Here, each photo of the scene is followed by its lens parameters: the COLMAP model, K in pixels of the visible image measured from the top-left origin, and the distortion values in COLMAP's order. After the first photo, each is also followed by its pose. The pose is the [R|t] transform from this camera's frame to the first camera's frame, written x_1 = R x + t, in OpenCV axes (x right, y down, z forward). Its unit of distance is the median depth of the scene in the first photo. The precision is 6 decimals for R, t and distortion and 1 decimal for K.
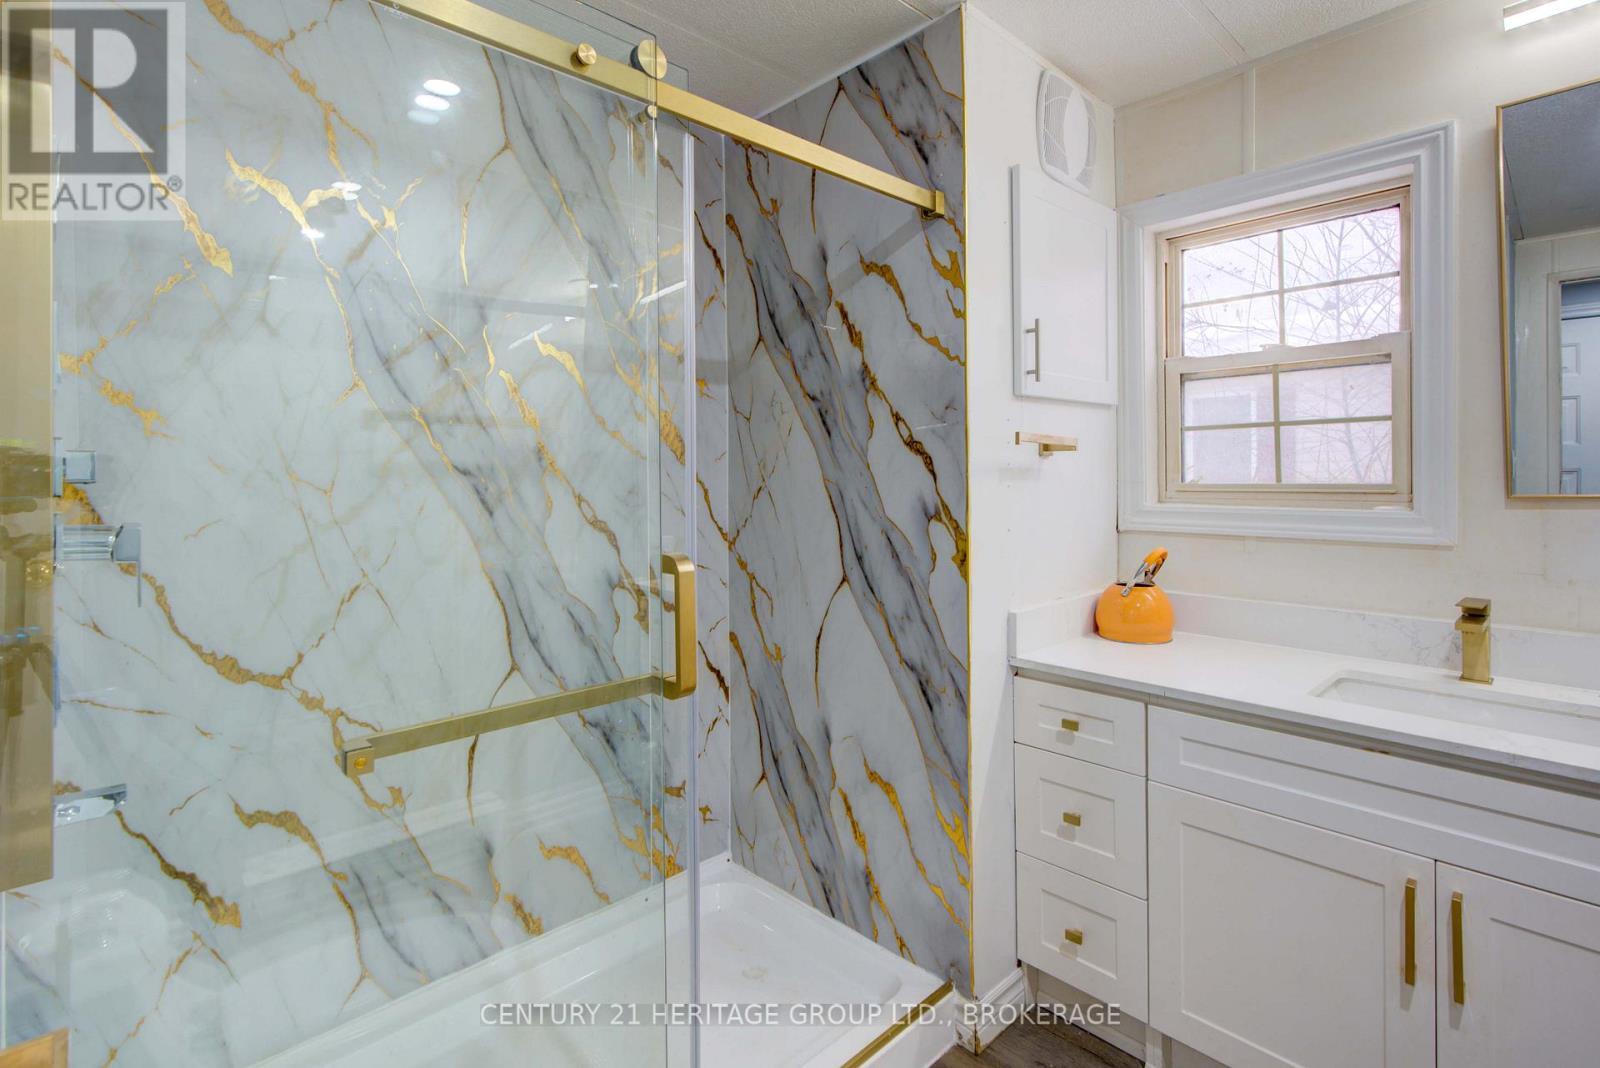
lens RADIAL K [[756.9, 0, 804.0], [0, 756.9, 474.8], [0, 0, 1]] dist [-0.003274, 0.000804]
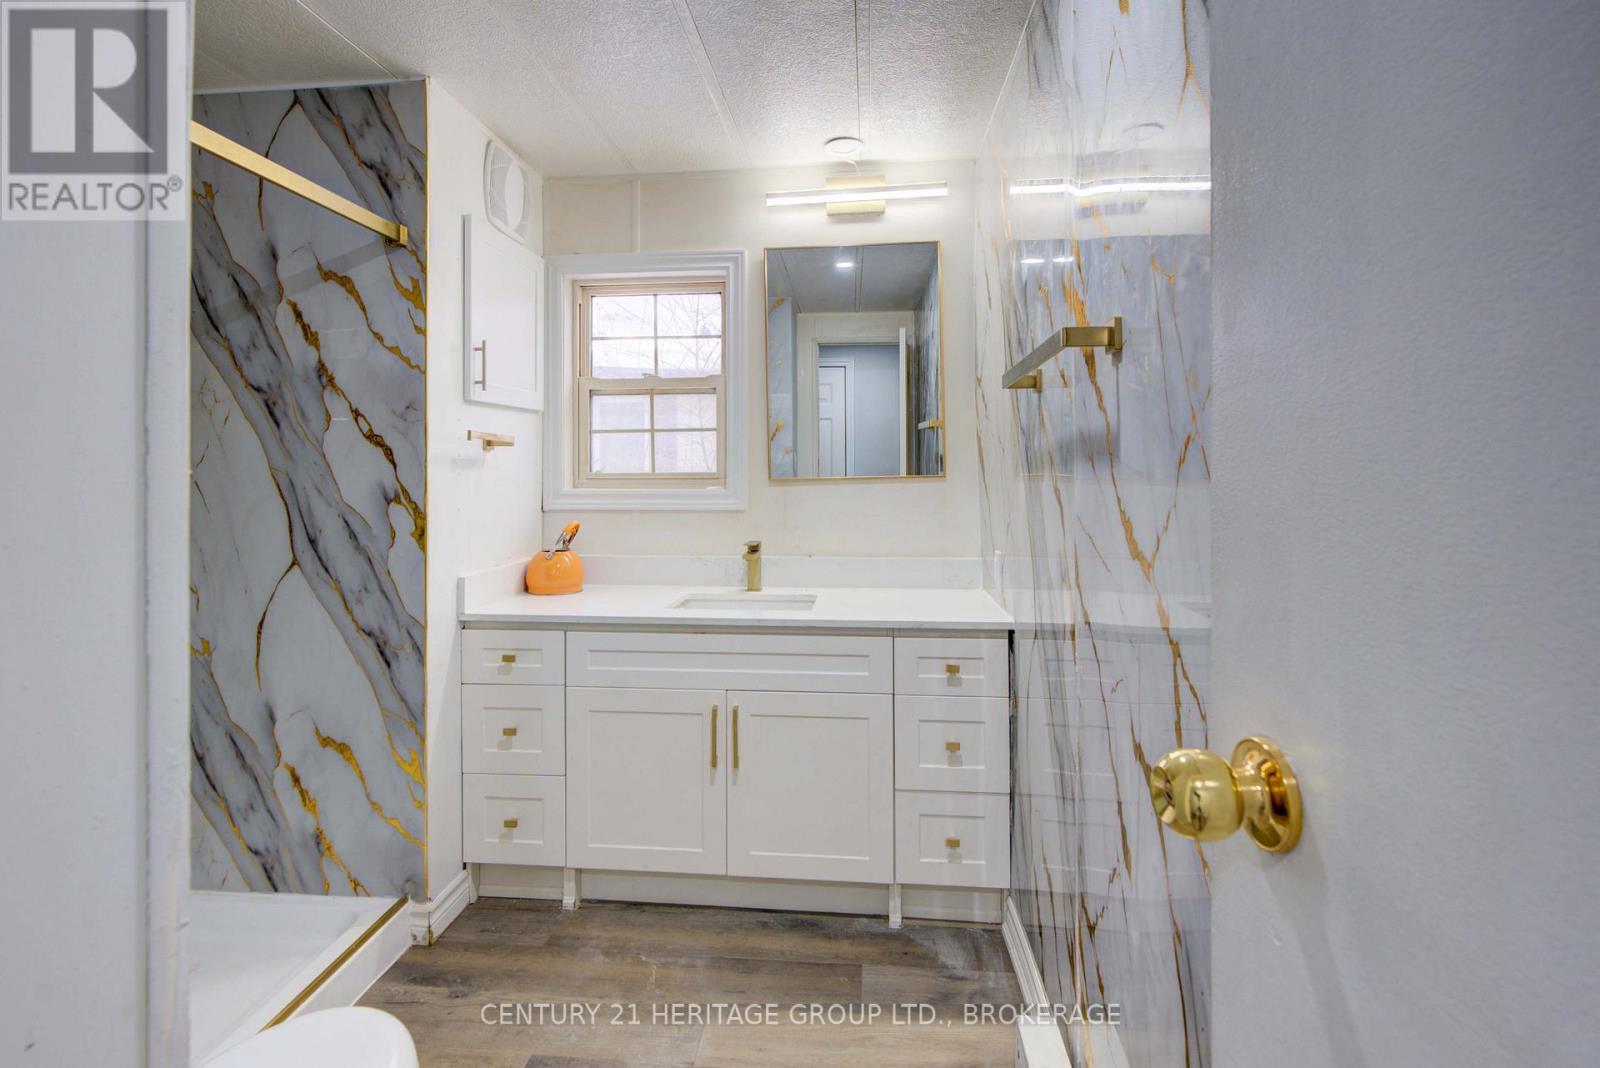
lens RADIAL K [[775.3, 0, 793.5], [0, 775.3, 458.8], [0, 0, 1]] dist [-0.002065, 0.000102]
pose [[0.751558, 0.011555, 0.659566, -0.149456], [-0.001938, 0.999881, -0.015307, 0.008610], [-0.659665, 0.010226, 0.751491, -0.297536]]
